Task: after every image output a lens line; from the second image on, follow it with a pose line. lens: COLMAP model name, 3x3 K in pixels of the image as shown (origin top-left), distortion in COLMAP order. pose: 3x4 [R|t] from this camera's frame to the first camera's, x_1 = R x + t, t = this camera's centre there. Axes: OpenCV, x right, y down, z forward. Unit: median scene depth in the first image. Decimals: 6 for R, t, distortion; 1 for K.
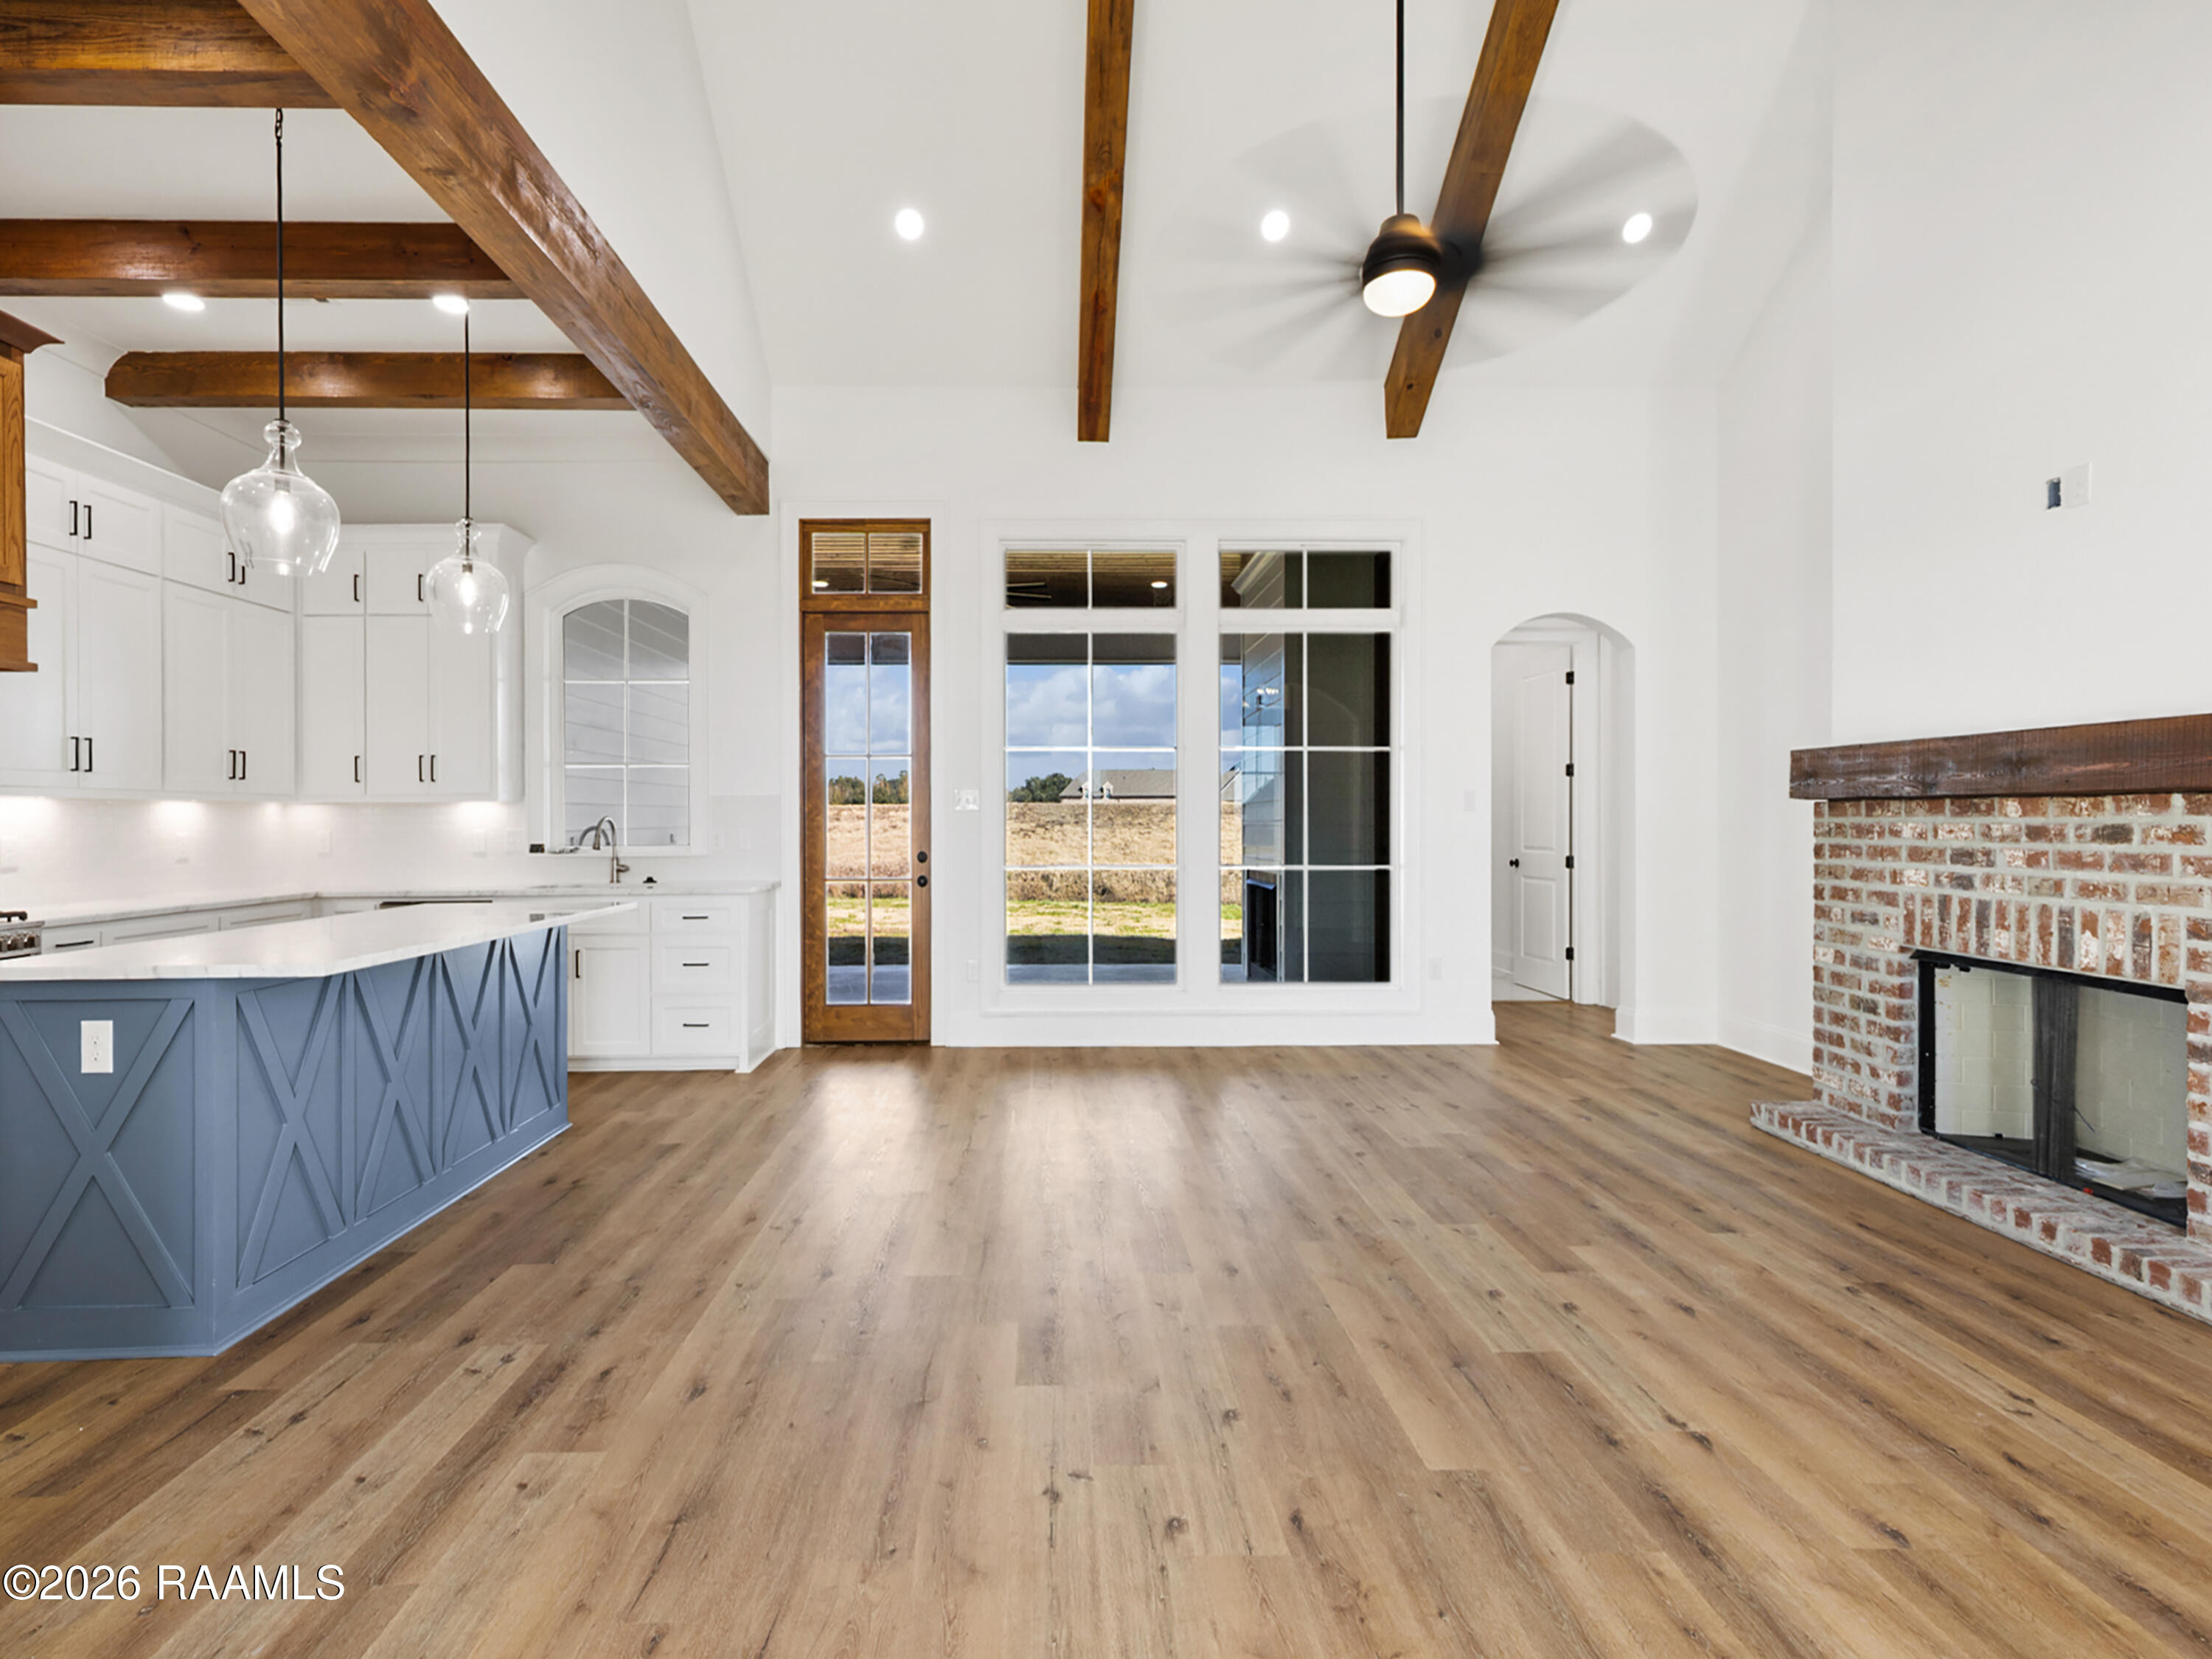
lens RADIAL K [[1039.3, 0, 1069.6], [0, 1039.3, 817.7], [0, 0, 1]] dist [0.009099, -0.000929]
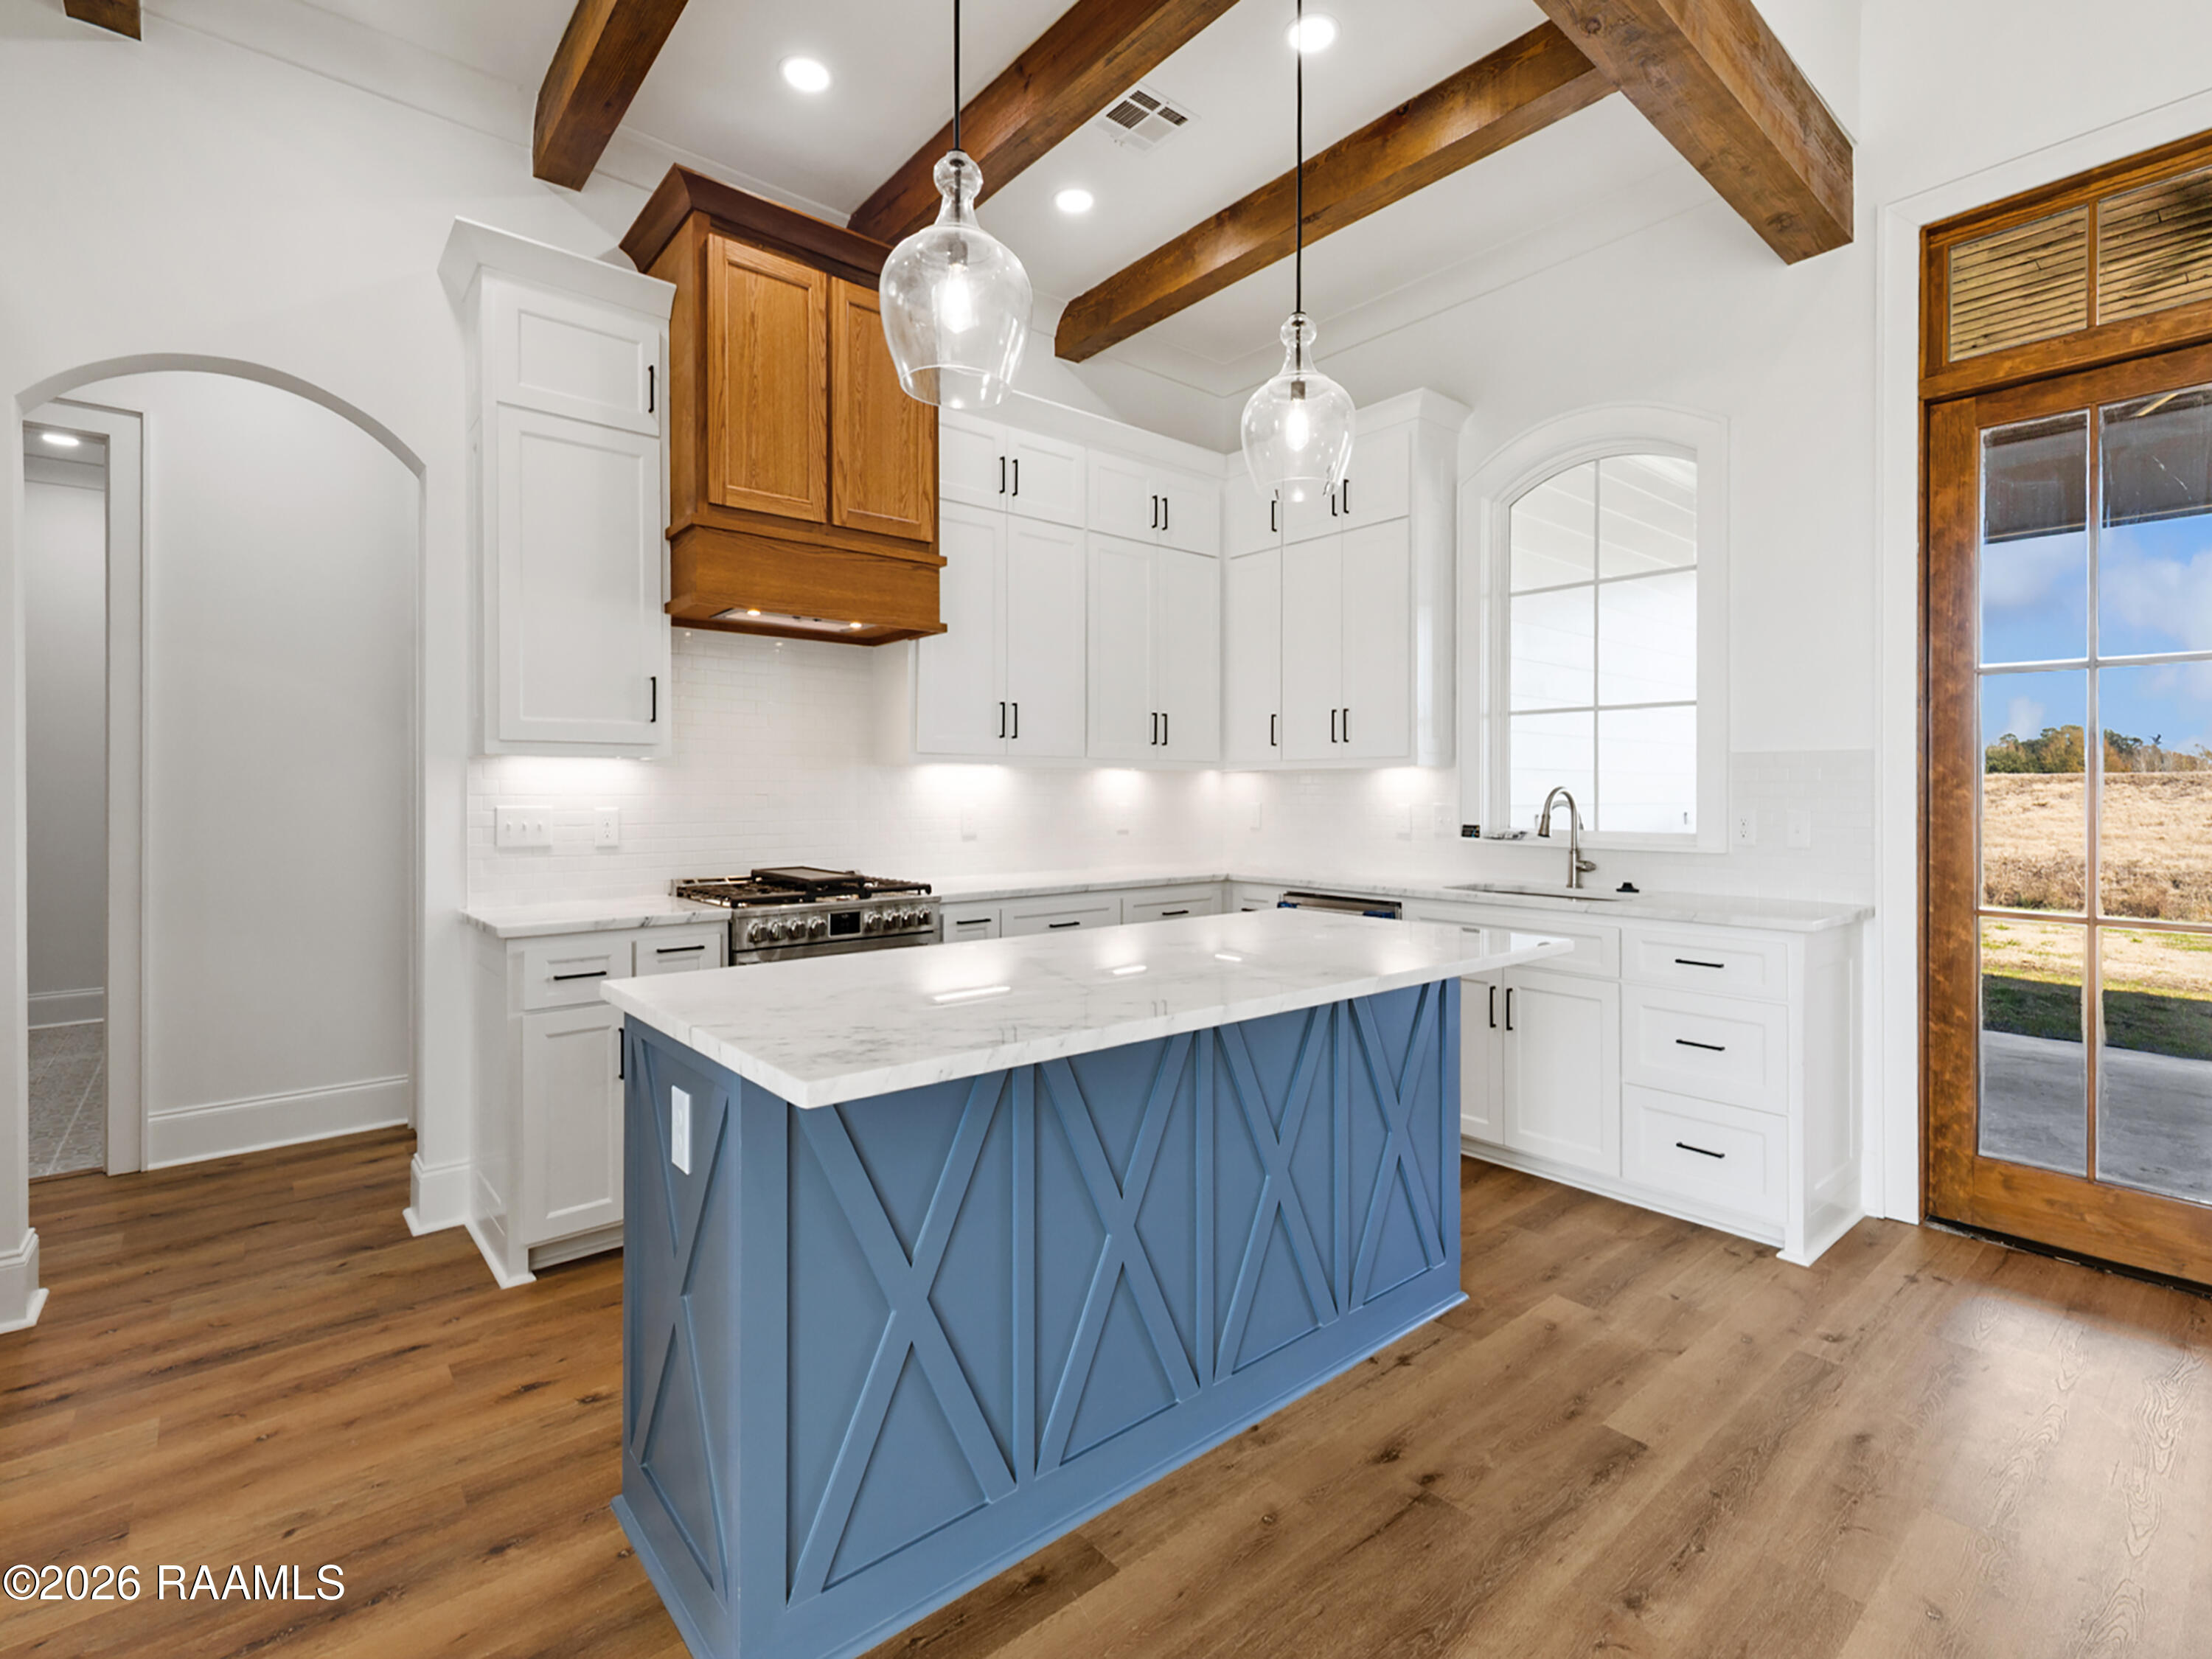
lens RADIAL K [[1031.6, 0, 1116.8], [0, 1031.6, 787.8], [0, 0, 1]] dist [0.004395, -0.000055]
pose [[0.631082, 0.002740, -0.775711, -0.155166], [-0.004477, 0.999990, -0.000111, 0.000606], [0.775703, 0.003543, 0.631088, 0.503710]]
